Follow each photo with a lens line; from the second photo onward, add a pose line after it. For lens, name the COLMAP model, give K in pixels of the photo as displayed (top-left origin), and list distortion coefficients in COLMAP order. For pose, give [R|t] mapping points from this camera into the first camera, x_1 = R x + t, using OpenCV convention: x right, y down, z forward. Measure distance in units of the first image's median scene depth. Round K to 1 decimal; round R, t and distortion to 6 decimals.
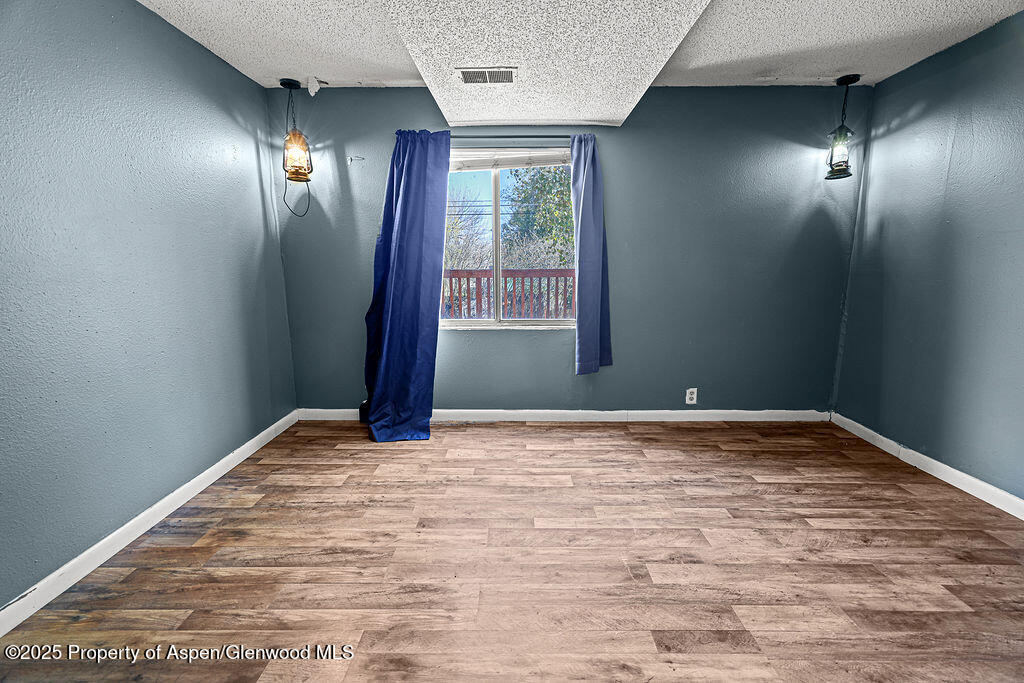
lens RADIAL K [[437.9, 0, 516.3], [0, 437.9, 341.2], [0, 0, 1]] dist [0.003590, 0.000065]
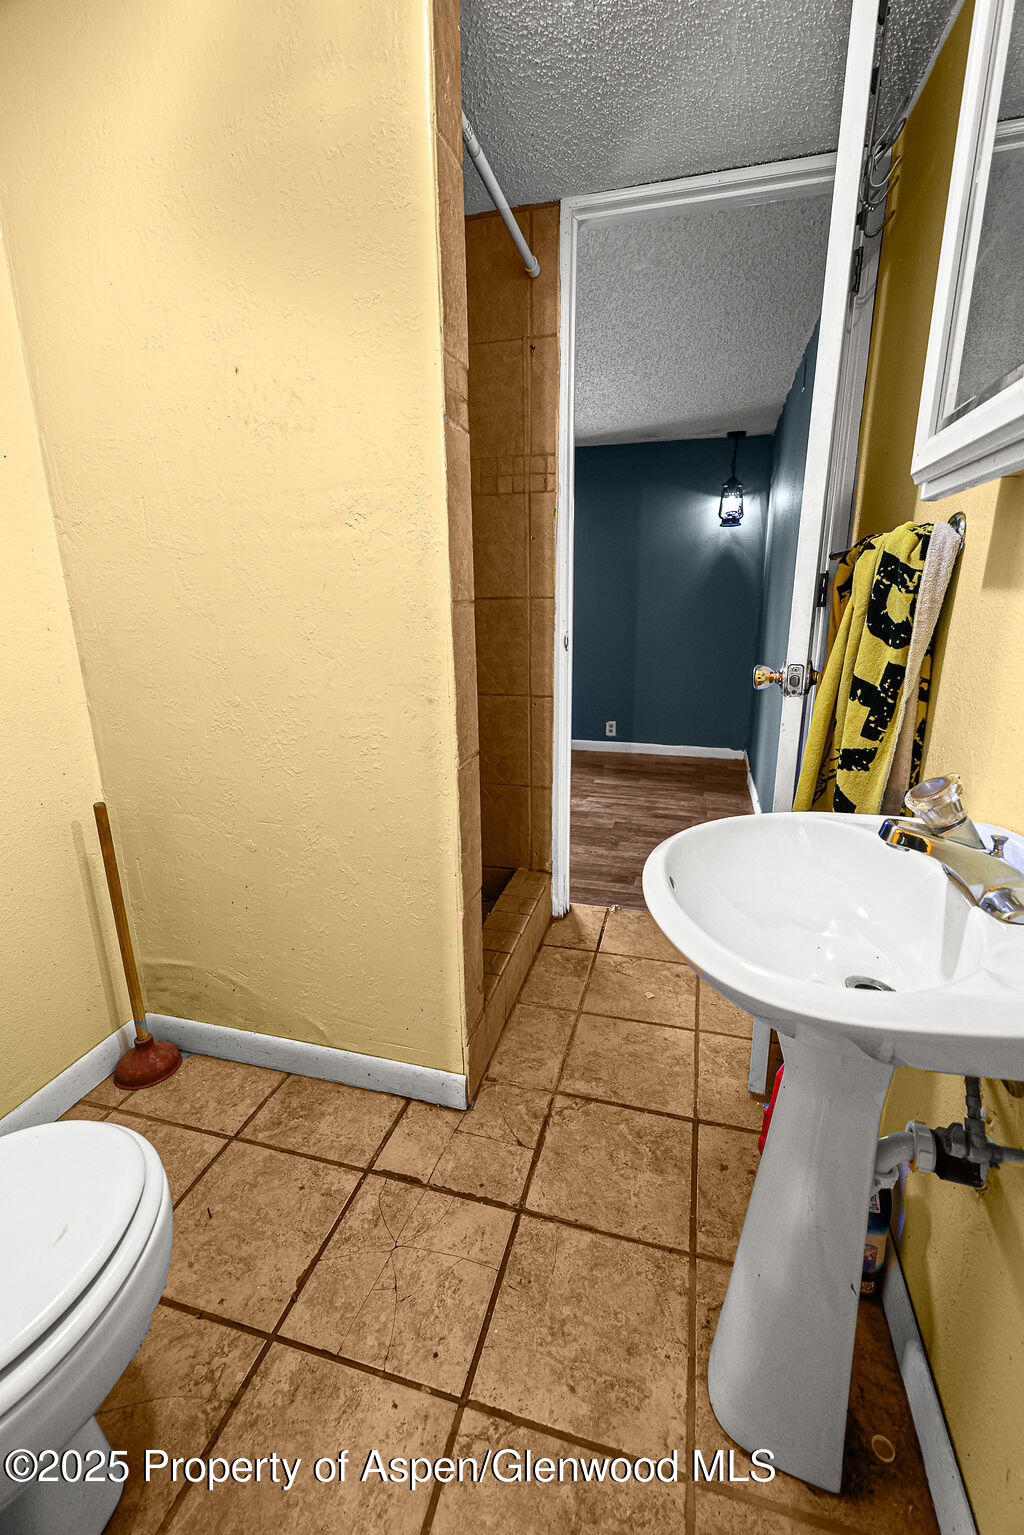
lens RADIAL K [[656.3, 0, 512.1], [0, 656.3, 774.2], [0, 0, 1]] dist [0.003590, 0.000065]
pose [[0.960572, 0.067875, -0.269617, 0.774247], [-0.041951, 0.994024, 0.100782, 0.105130], [0.274847, -0.085498, 0.957679, -0.833713]]
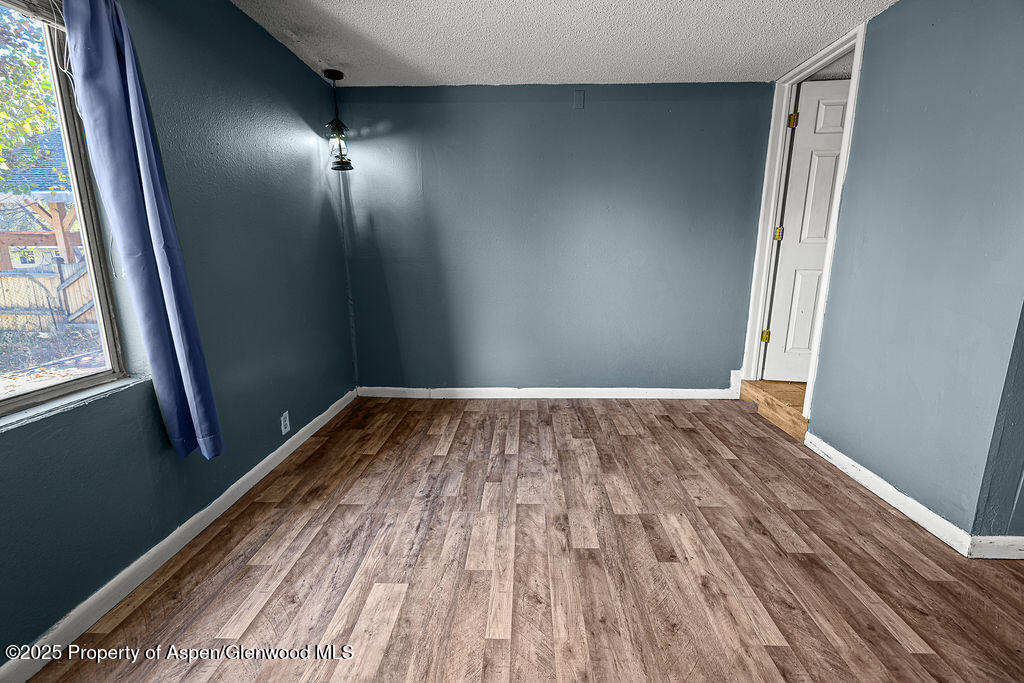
lens RADIAL K [[437.9, 0, 516.3], [0, 437.9, 341.2], [0, 0, 1]] dist [0.003590, 0.000065]
pose [[0.024570, -0.202161, 0.979044, -0.407878], [0.176455, 0.964840, 0.194800, -0.118919], [-0.984002, 0.167971, 0.059378, 0.661953]]
